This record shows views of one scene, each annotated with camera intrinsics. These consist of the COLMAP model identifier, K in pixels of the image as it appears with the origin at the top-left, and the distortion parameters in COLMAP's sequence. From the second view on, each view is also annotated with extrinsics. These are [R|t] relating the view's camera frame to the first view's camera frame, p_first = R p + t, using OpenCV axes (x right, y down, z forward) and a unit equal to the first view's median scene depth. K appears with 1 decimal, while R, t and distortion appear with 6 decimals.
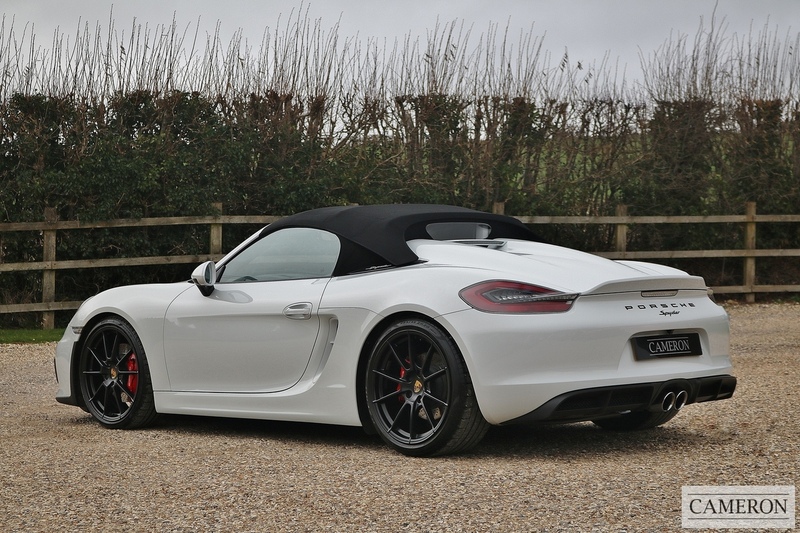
lens RADIAL K [[1836.2, 0, 400.0], [0, 1836.2, 266.5], [0, 0, 1]] dist [0.027636, -0.004040]
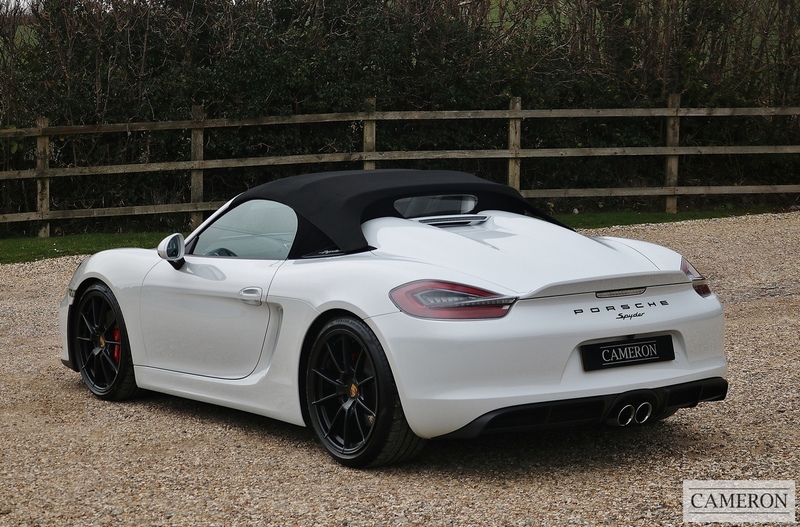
lens RADIAL K [[1854.8, 0, 400.0], [0, 1854.8, 263.5], [0, 0, 1]] dist [0.025091, -0.013463]
pose [[0.987028, 0.011989, -0.160101, 0.074819], [0.001558, 0.996446, 0.084224, -0.031390], [0.160542, -0.083380, 0.983501, 0.042142]]
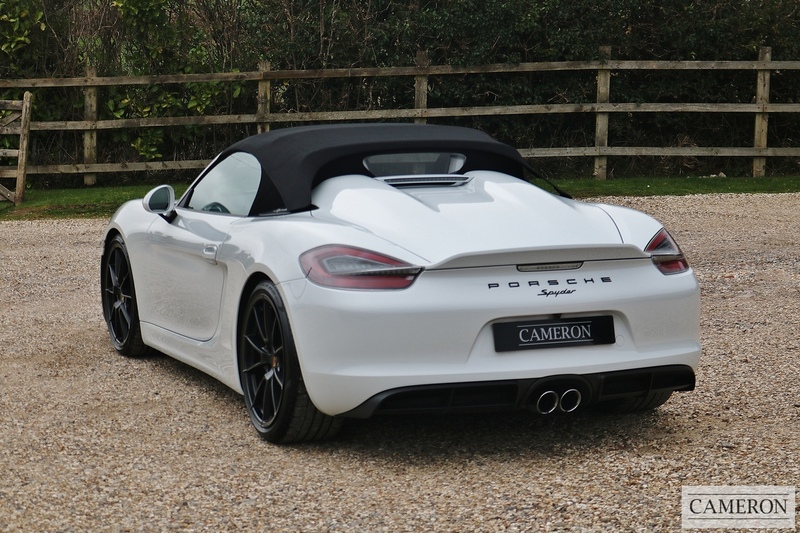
lens RADIAL K [[1901.3, 0, 400.0], [0, 1901.3, 266.5], [0, 0, 1]] dist [0.041195, 0.072048]
pose [[0.929764, 0.054125, -0.364156, 0.159701], [-0.013502, 0.993482, 0.113190, -0.032756], [0.367909, -0.100323, 0.924434, 0.086911]]
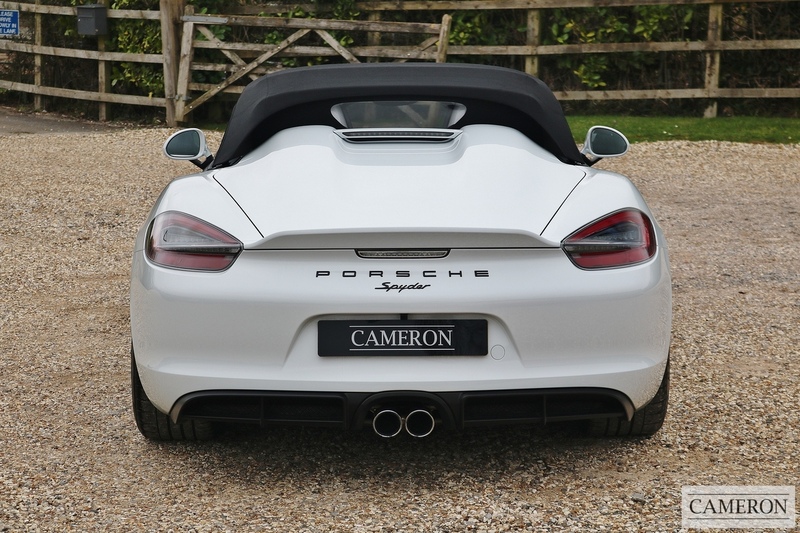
lens RADIAL K [[1901.3, 0, 400.0], [0, 1901.3, 266.5], [0, 0, 1]] dist [0.041195, 0.072048]
pose [[0.726295, 0.121076, -0.676636, 0.244528], [-0.014719, 0.986879, 0.160791, -0.036125], [0.687226, -0.106822, 0.718547, 0.219612]]
